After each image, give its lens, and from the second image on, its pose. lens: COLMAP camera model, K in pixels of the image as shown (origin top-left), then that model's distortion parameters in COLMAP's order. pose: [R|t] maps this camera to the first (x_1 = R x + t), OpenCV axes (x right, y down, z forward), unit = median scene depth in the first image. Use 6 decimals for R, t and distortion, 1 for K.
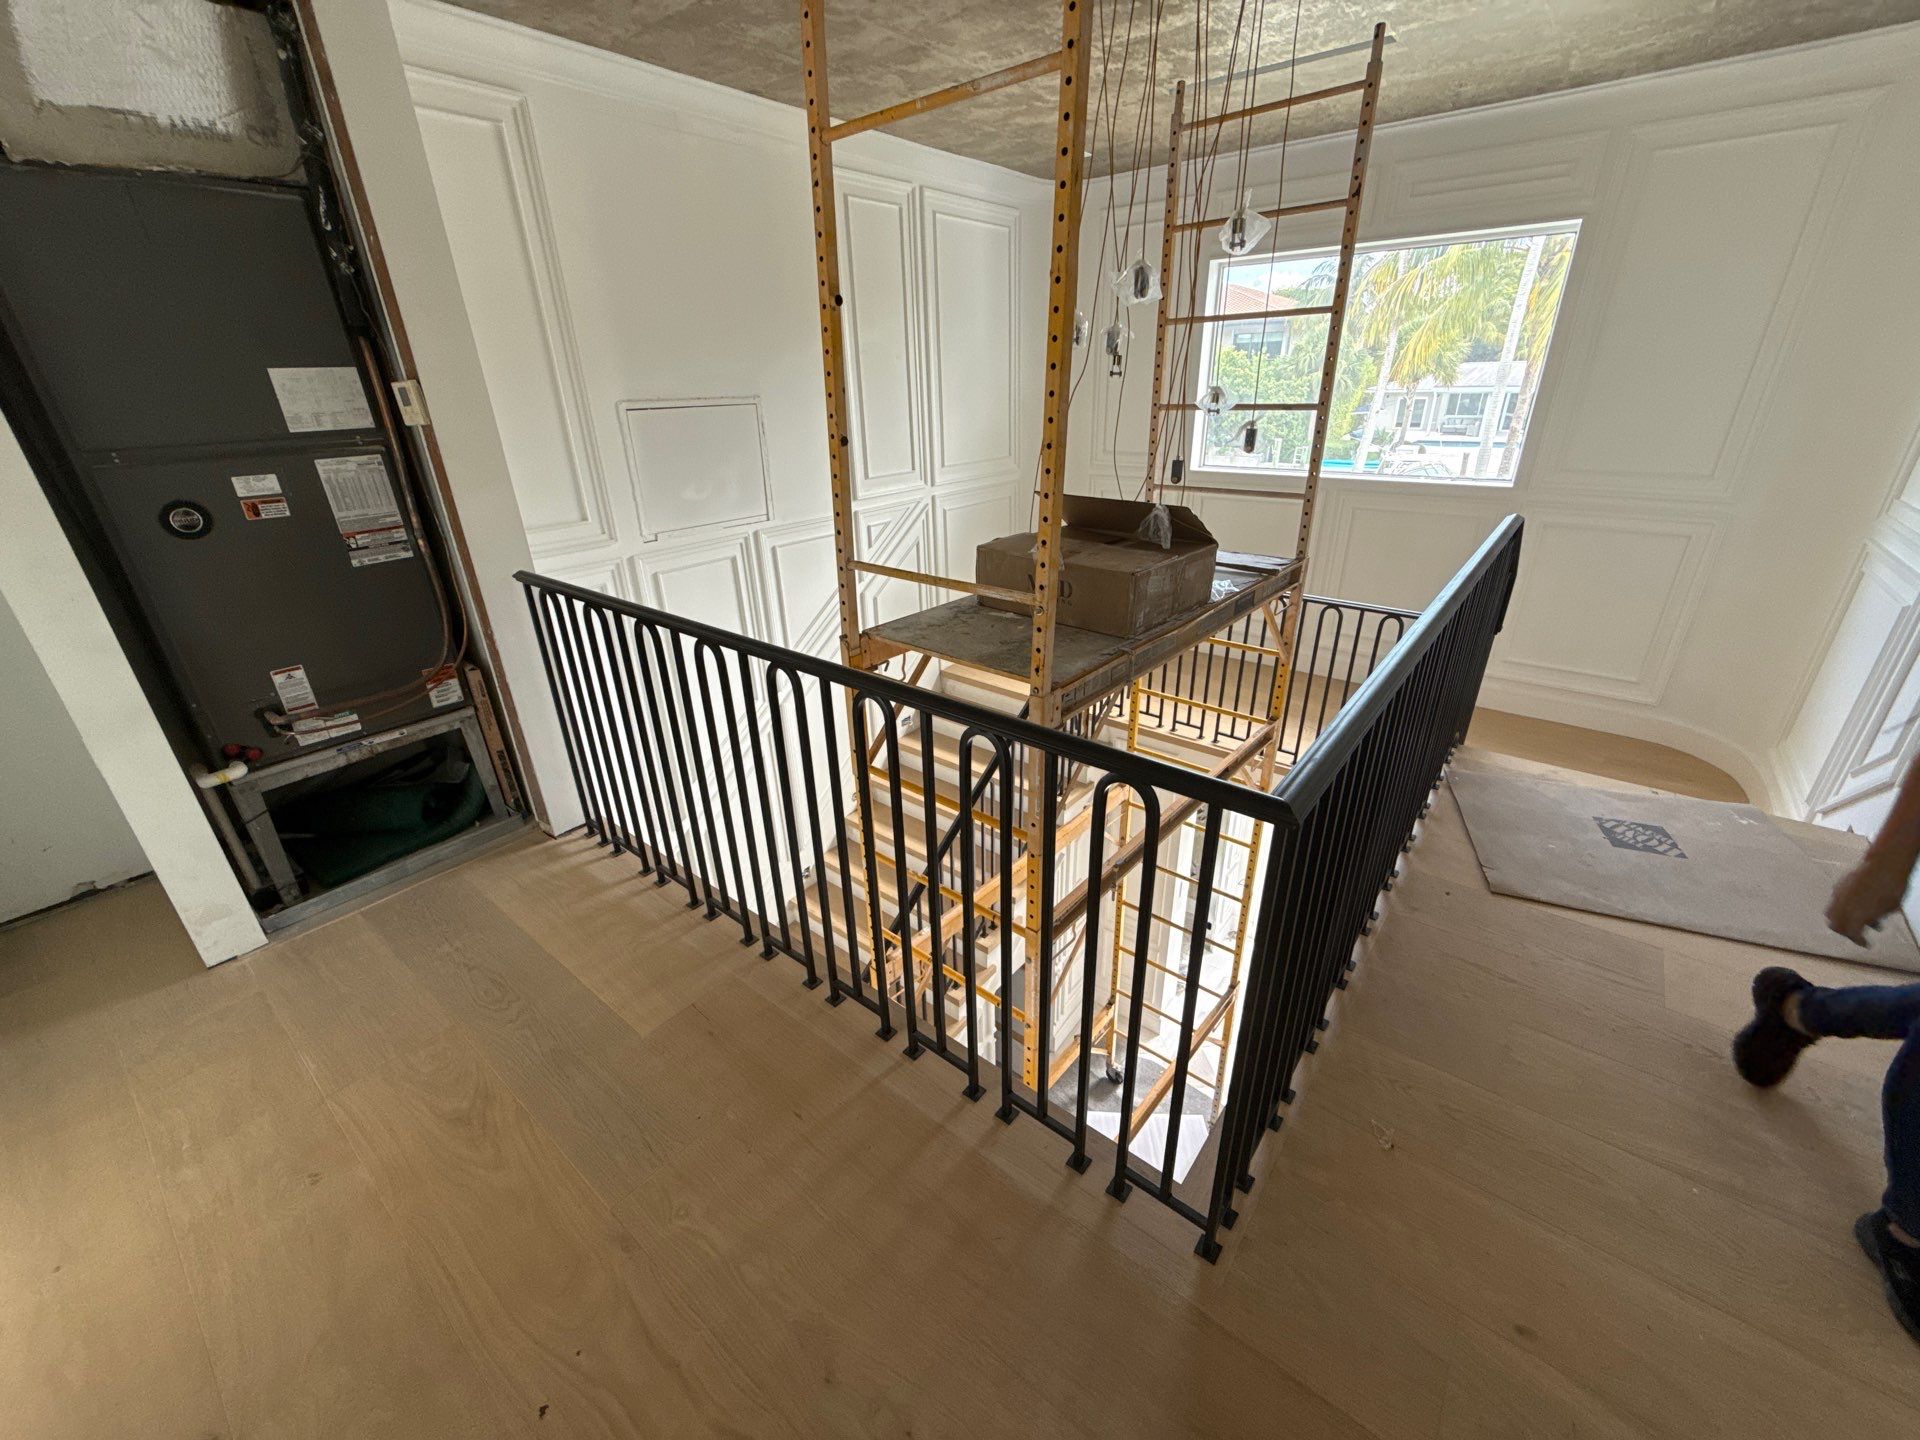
lens RADIAL K [[763.6, 0, 961.0], [0, 763.6, 713.4], [0, 0, 1]] dist [0.000353, -0.000324]
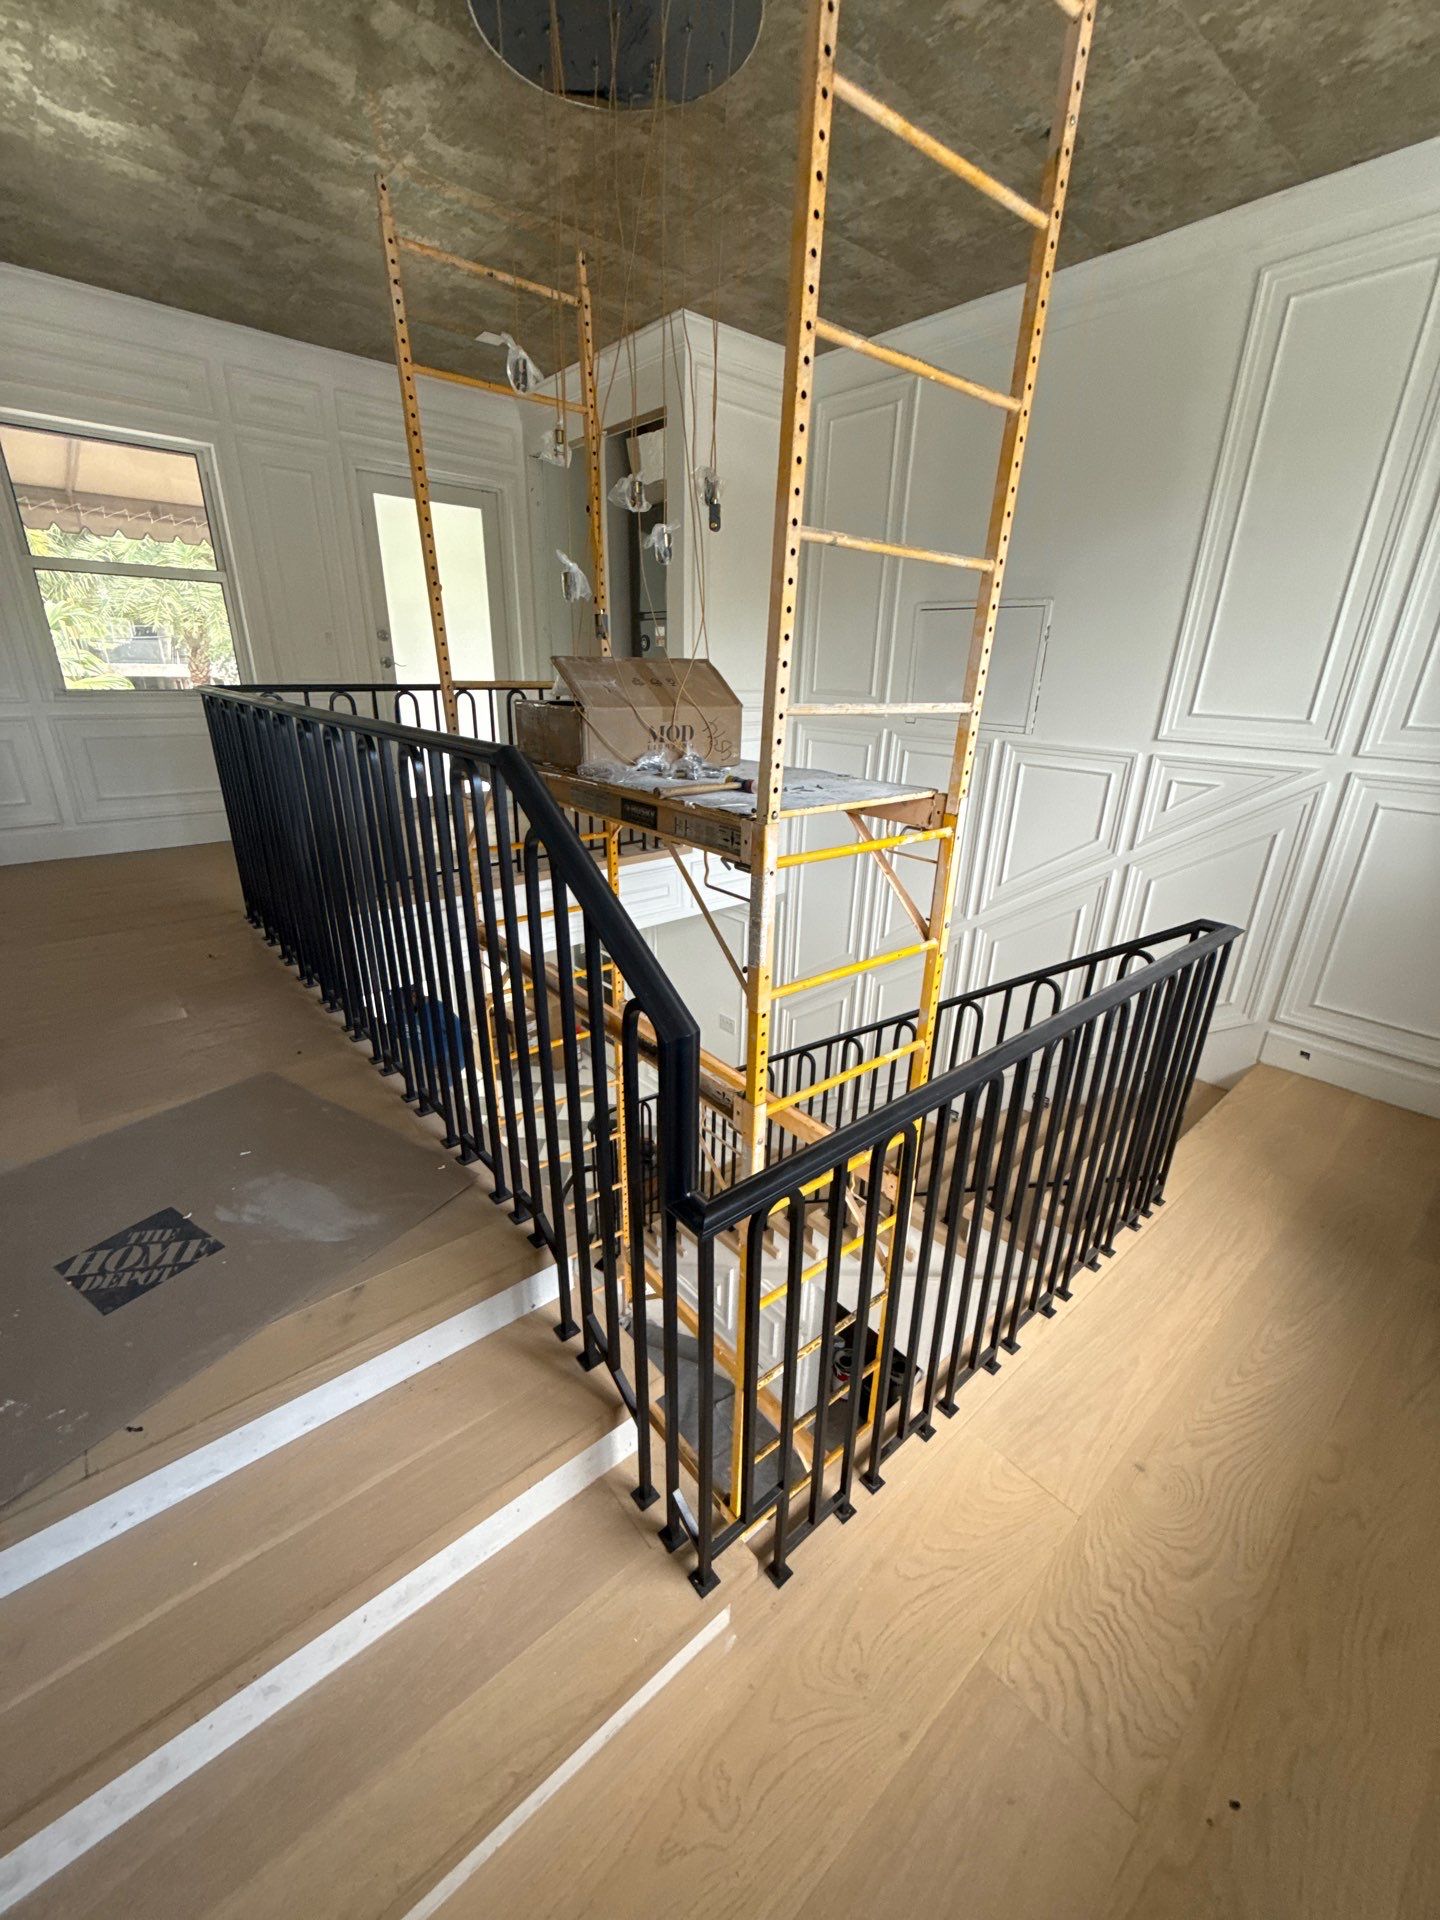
lens RADIAL K [[763.6, 0, 721.0], [0, 763.6, 961.2], [0, 0, 1]] dist [0.000353, -0.000324]
pose [[-0.175986, 0.377153, -0.909277, 1.255644], [-0.415252, 0.809044, 0.415949, -0.434850], [0.892521, 0.450781, 0.014234, 1.289788]]
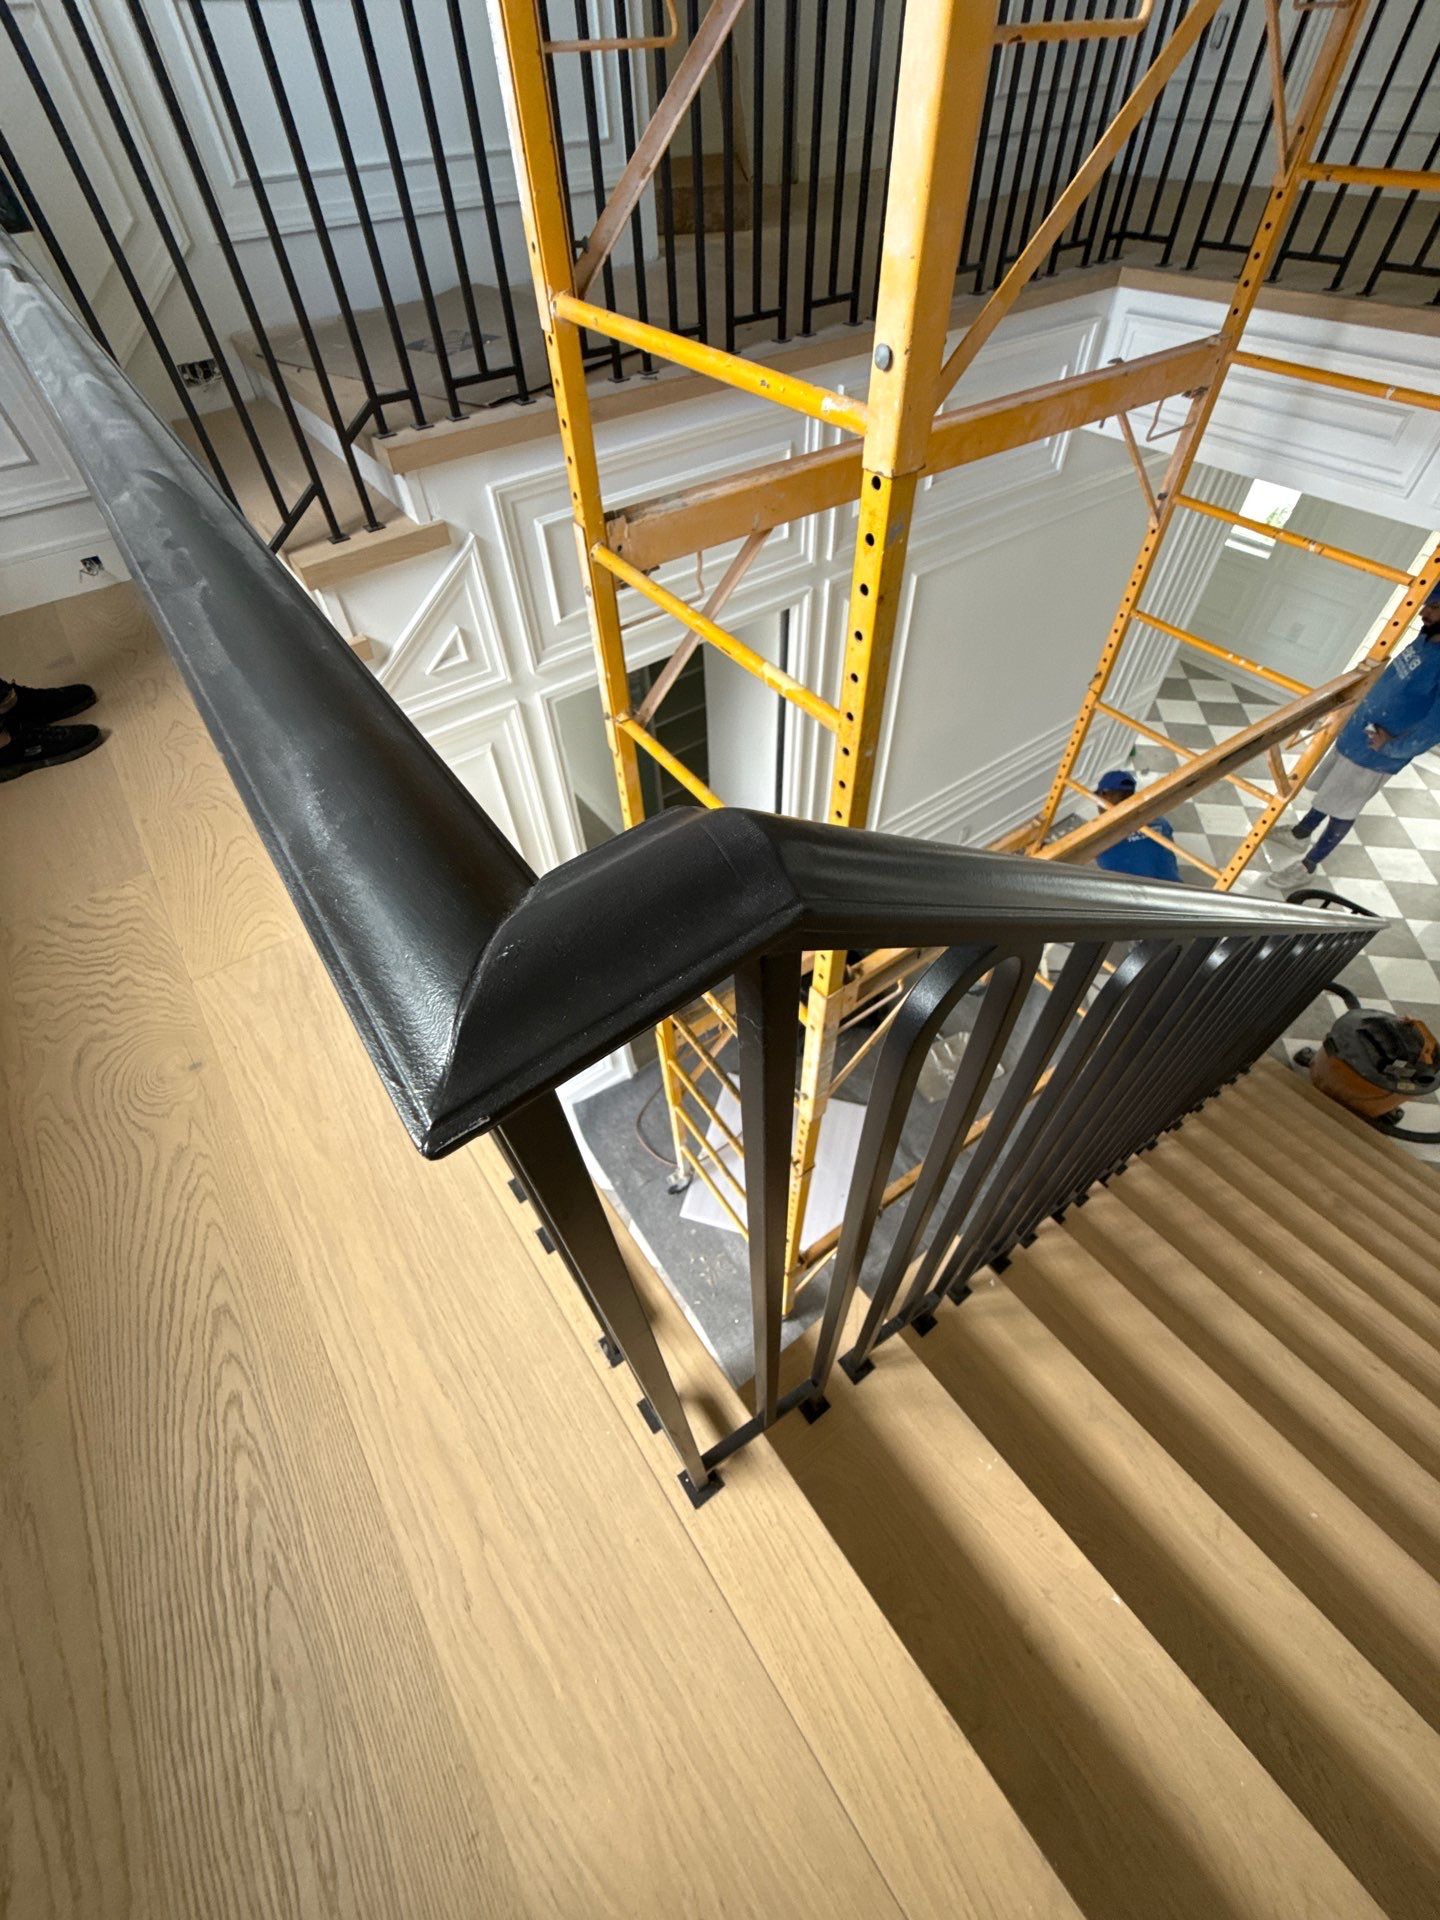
lens RADIAL K [[771.2, 0, 719.5], [0, 771.2, 964.4], [0, 0, 1]] dist [0.000387, -0.000692]
pose [[-0.966872, -0.160159, 0.198767, 0.331138], [0.149550, 0.275634, 0.949558, -0.410615], [-0.206867, 0.947826, -0.242551, 1.806234]]
